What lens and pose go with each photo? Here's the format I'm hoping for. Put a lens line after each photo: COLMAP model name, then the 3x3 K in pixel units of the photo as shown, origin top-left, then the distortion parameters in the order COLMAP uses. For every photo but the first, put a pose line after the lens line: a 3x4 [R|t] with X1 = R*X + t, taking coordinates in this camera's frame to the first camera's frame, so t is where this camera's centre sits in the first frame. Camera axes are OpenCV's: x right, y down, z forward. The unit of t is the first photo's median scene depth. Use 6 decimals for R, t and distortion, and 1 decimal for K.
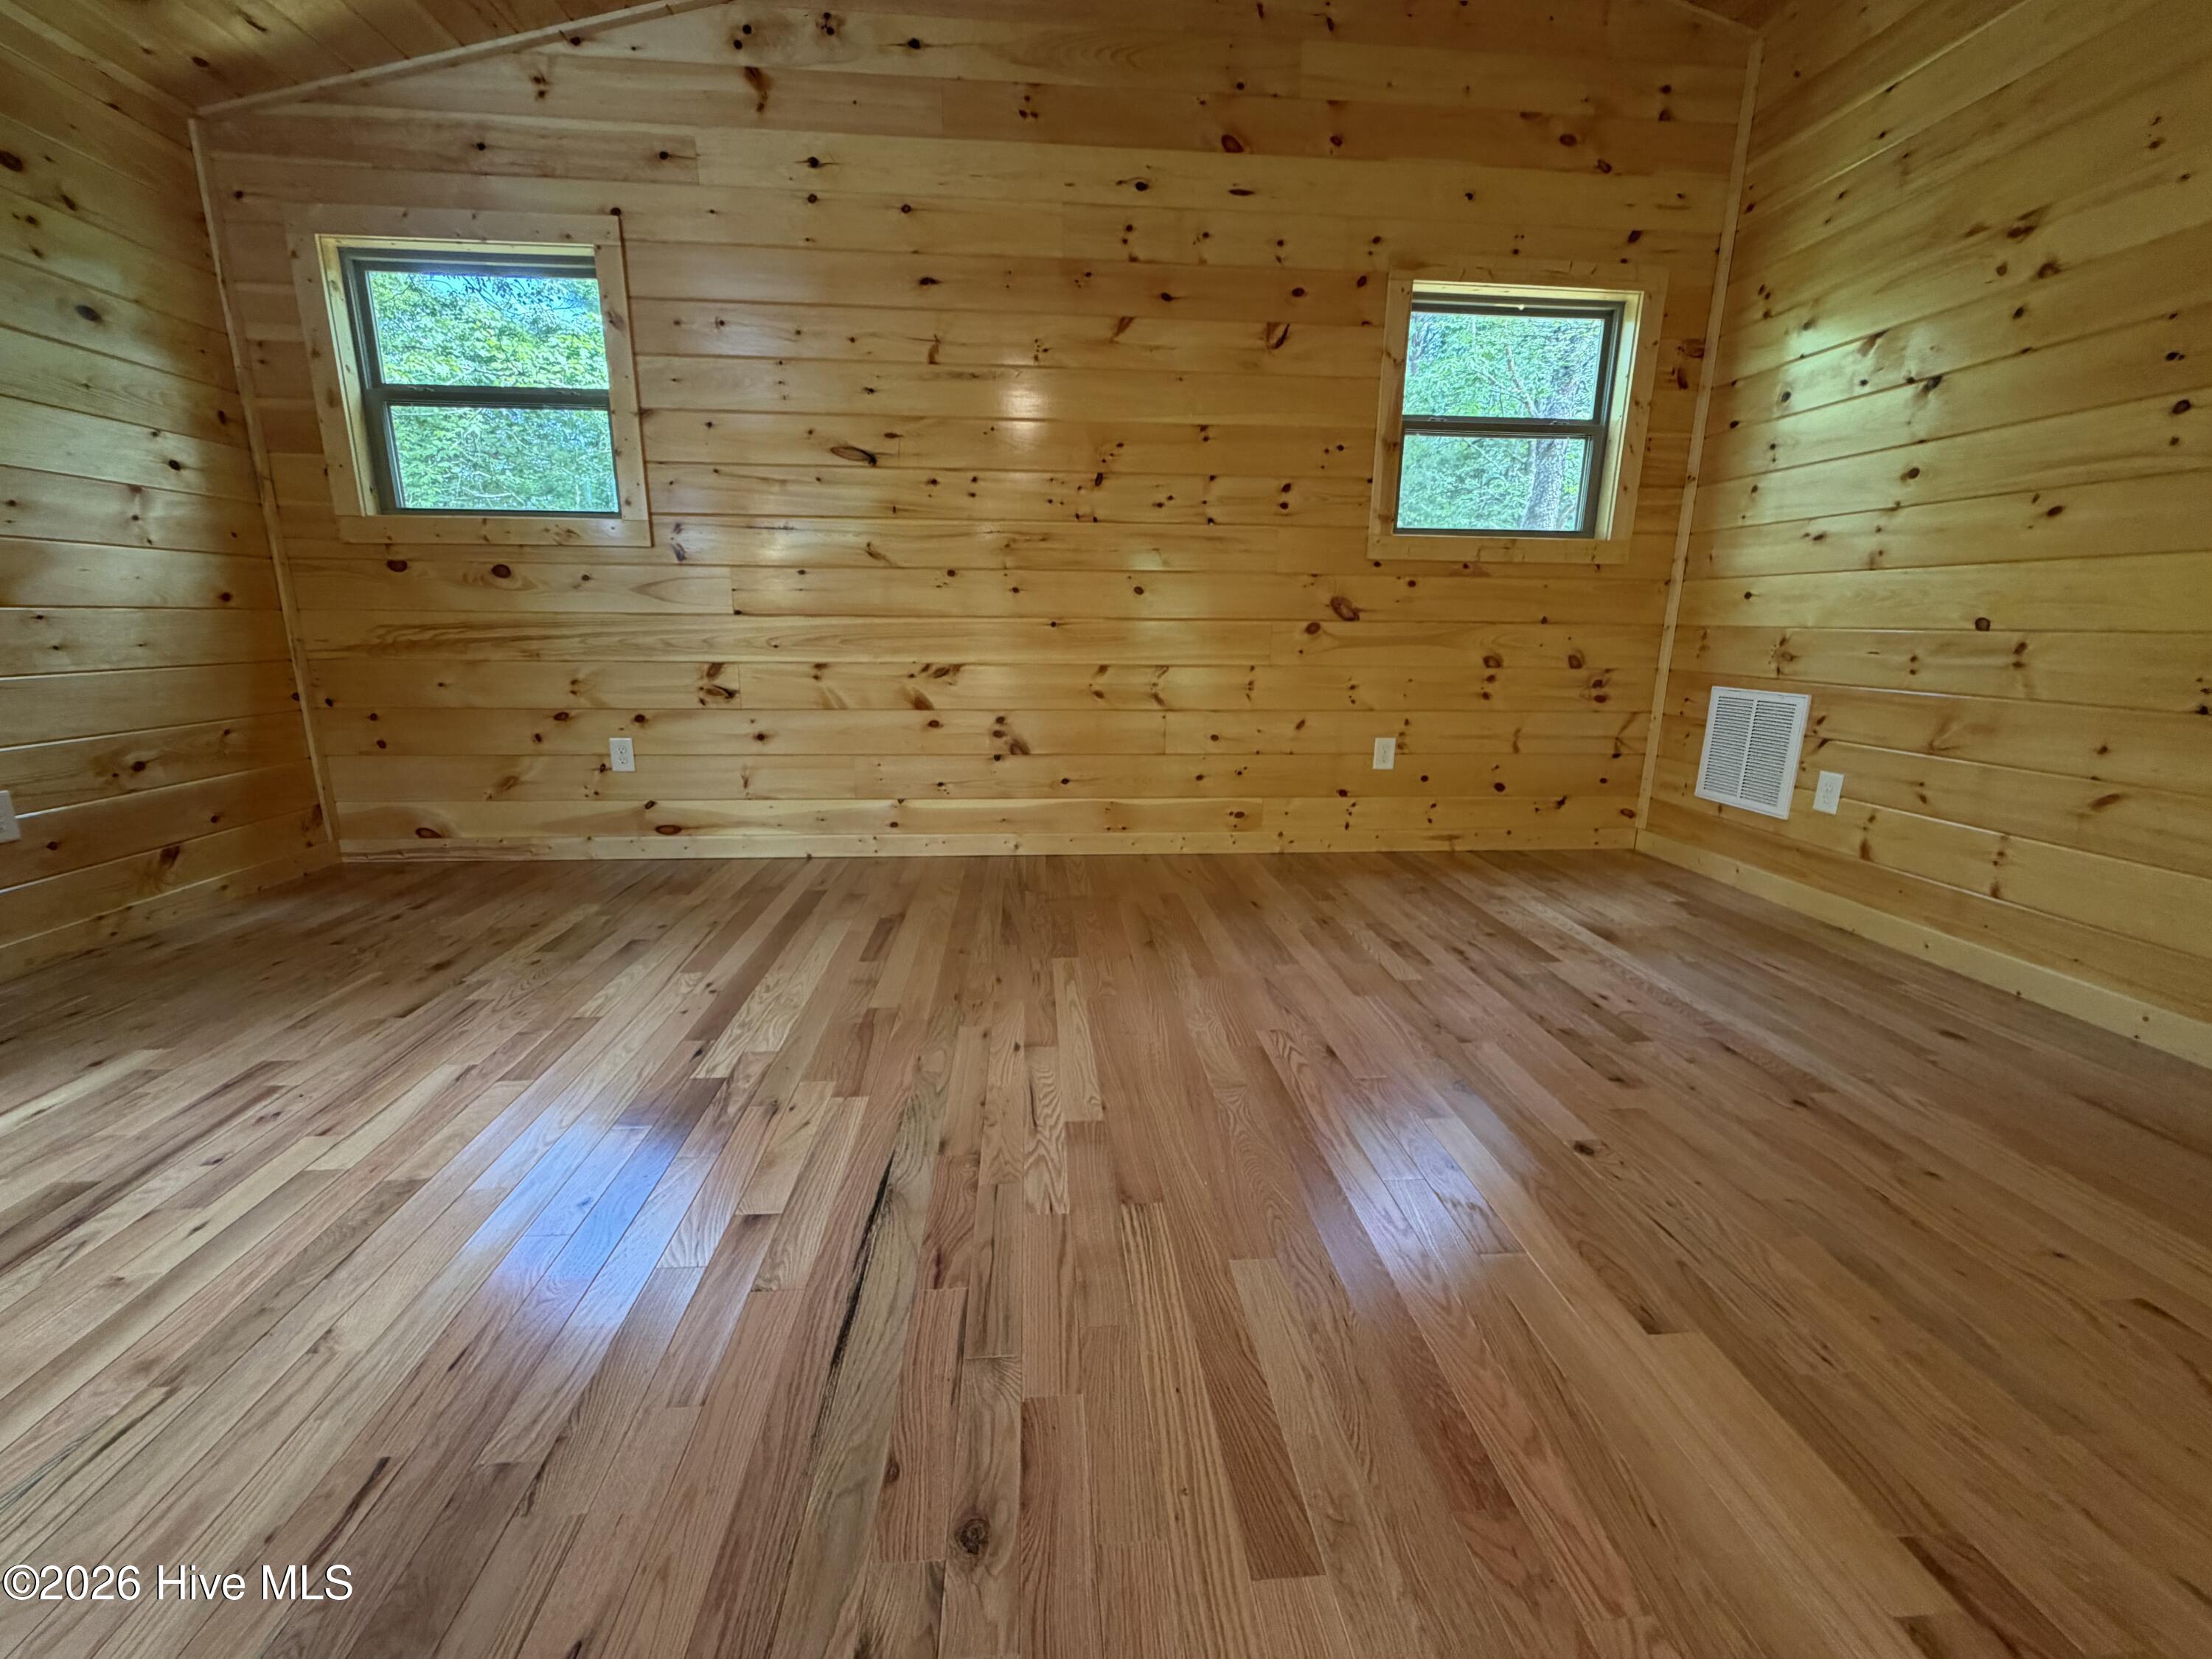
lens RADIAL K [[883.0, 0, 1096.7], [0, 883.0, 823.4], [0, 0, 1]] dist [0.000219, -0.000170]
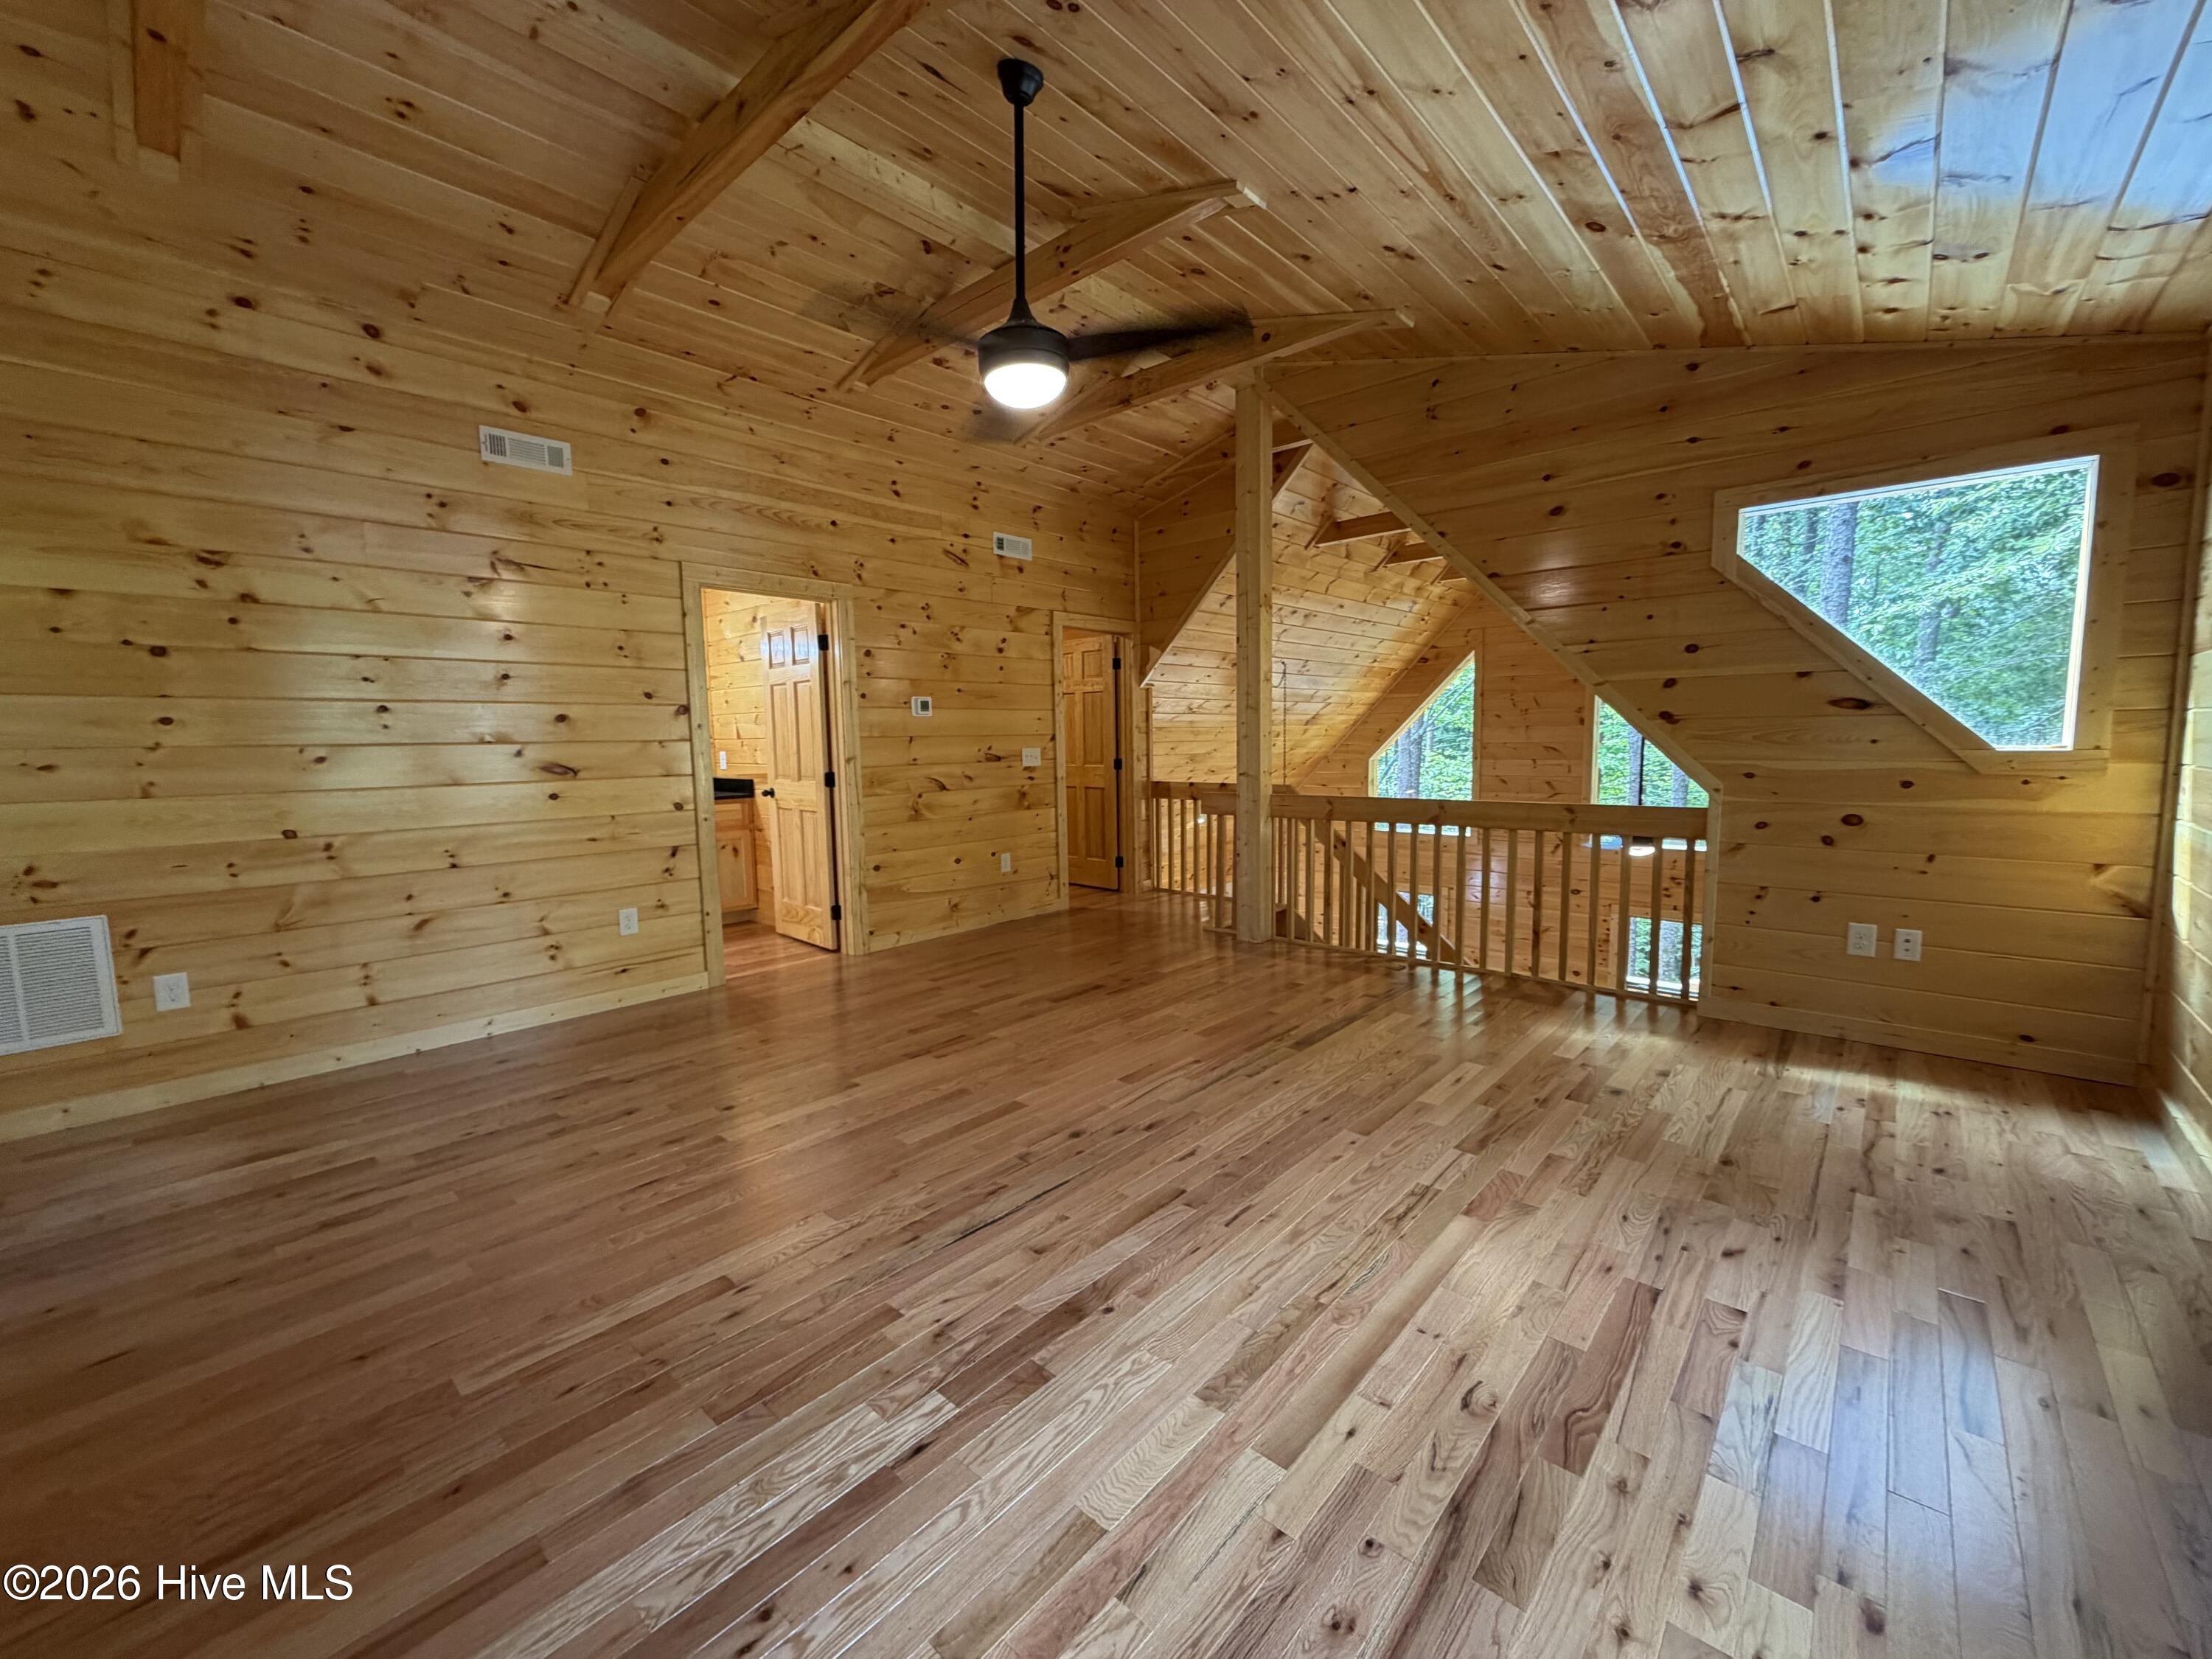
lens RADIAL K [[883.0, 0, 1099.8], [0, 883.0, 831.0], [0, 0, 1]] dist [0.000219, -0.000170]
pose [[-0.690989, -0.075604, 0.718901, -0.956199], [0.169585, 0.949806, 0.262888, -0.406794], [-0.702691, 0.303568, -0.643484, 1.061903]]
